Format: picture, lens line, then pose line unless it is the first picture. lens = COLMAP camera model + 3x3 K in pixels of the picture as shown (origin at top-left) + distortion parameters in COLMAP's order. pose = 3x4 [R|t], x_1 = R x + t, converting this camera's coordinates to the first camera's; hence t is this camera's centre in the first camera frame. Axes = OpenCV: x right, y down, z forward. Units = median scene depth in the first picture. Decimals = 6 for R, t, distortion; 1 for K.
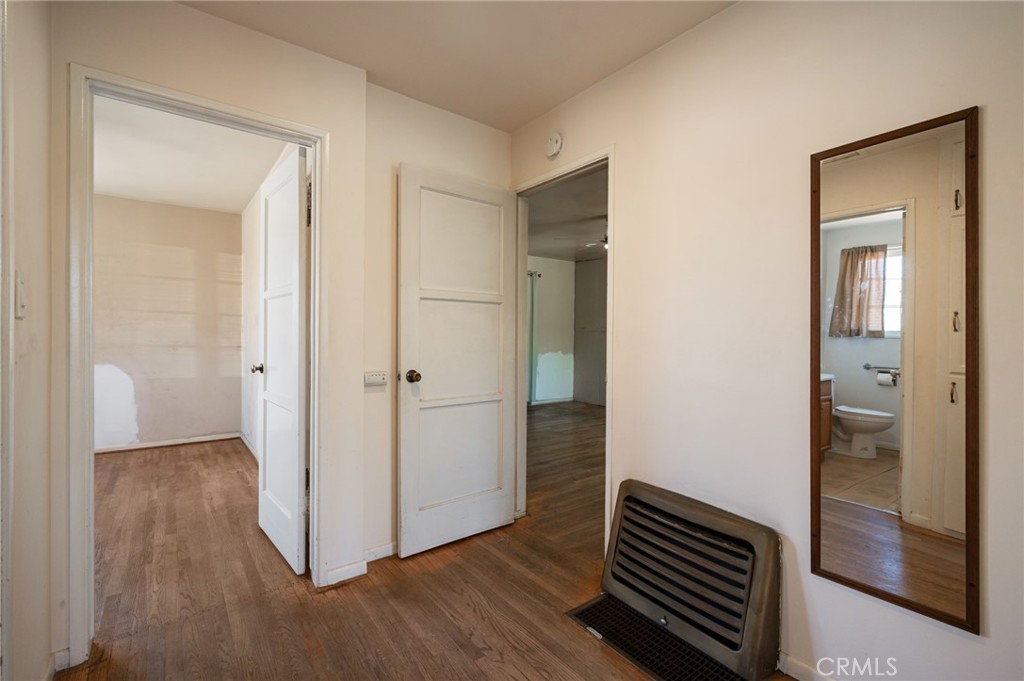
lens RADIAL K [[448.9, 0, 512.0], [0, 448.9, 340.5], [0, 0, 1]] dist [-0.001050, -0.000380]
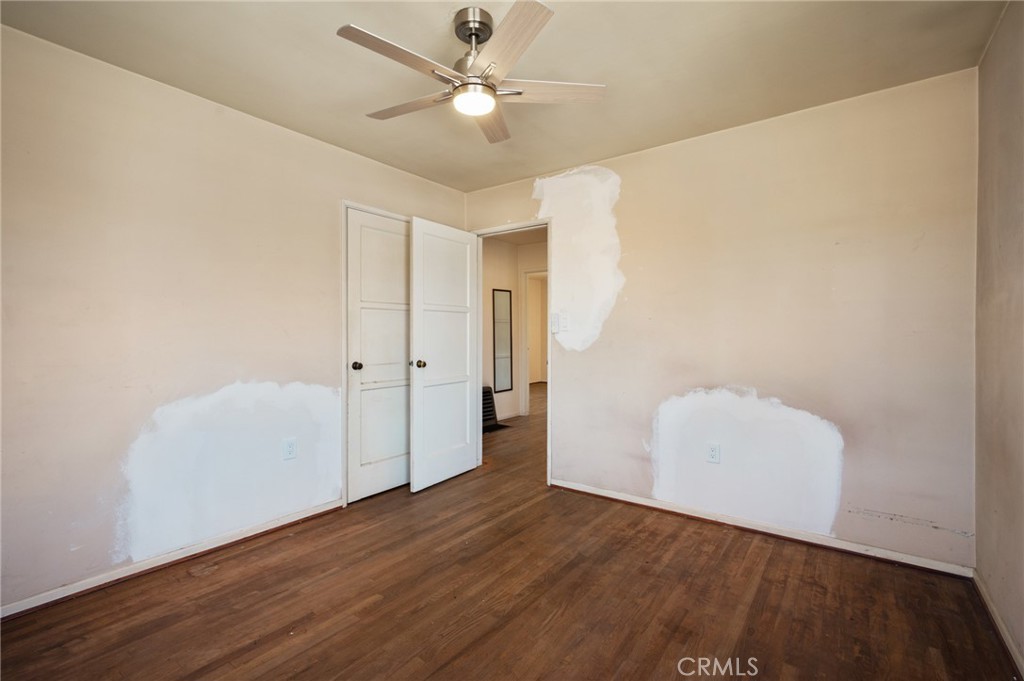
lens RADIAL K [[456.7, 0, 512.0], [0, 456.7, 340.5], [0, 0, 1]] dist [0.000406, 0.000322]
pose [[-0.266270, -0.025987, 0.963548, -1.686348], [0.007143, 0.999556, 0.028932, -0.036899], [-0.963872, 0.014587, -0.265966, 0.986380]]
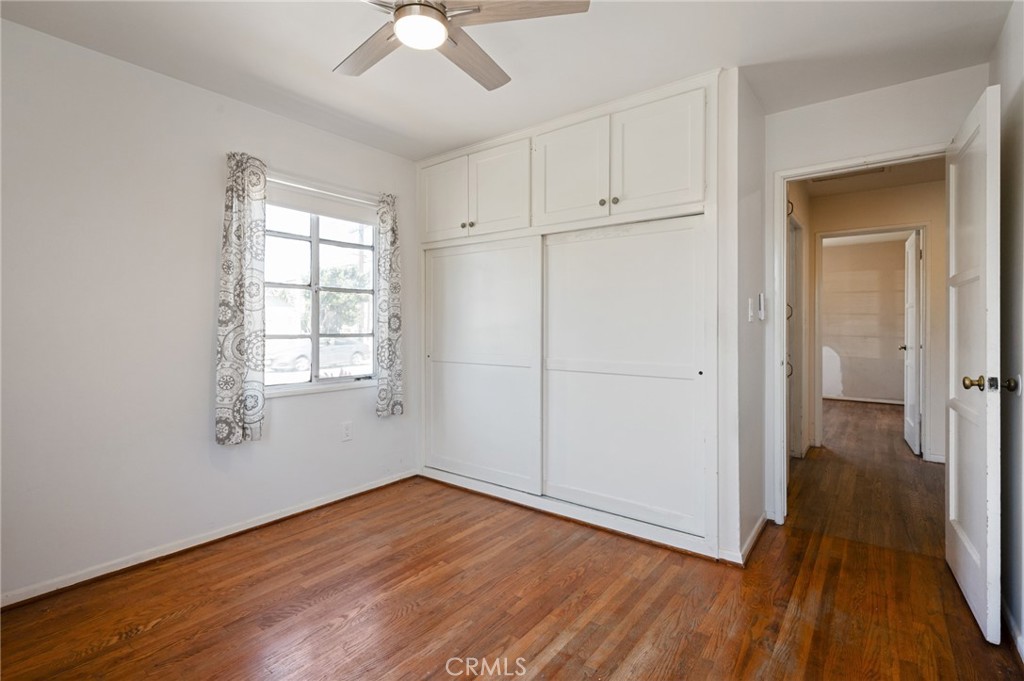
lens RADIAL K [[482.5, 0, 511.1], [0, 482.5, 328.1], [0, 0, 1]] dist [-0.001763, -0.000433]
pose [[0.258486, -0.007648, -0.965985, 0.764267], [-0.007225, 0.999925, -0.009850, 0.013891], [0.965988, 0.009526, 0.258412, -0.860623]]
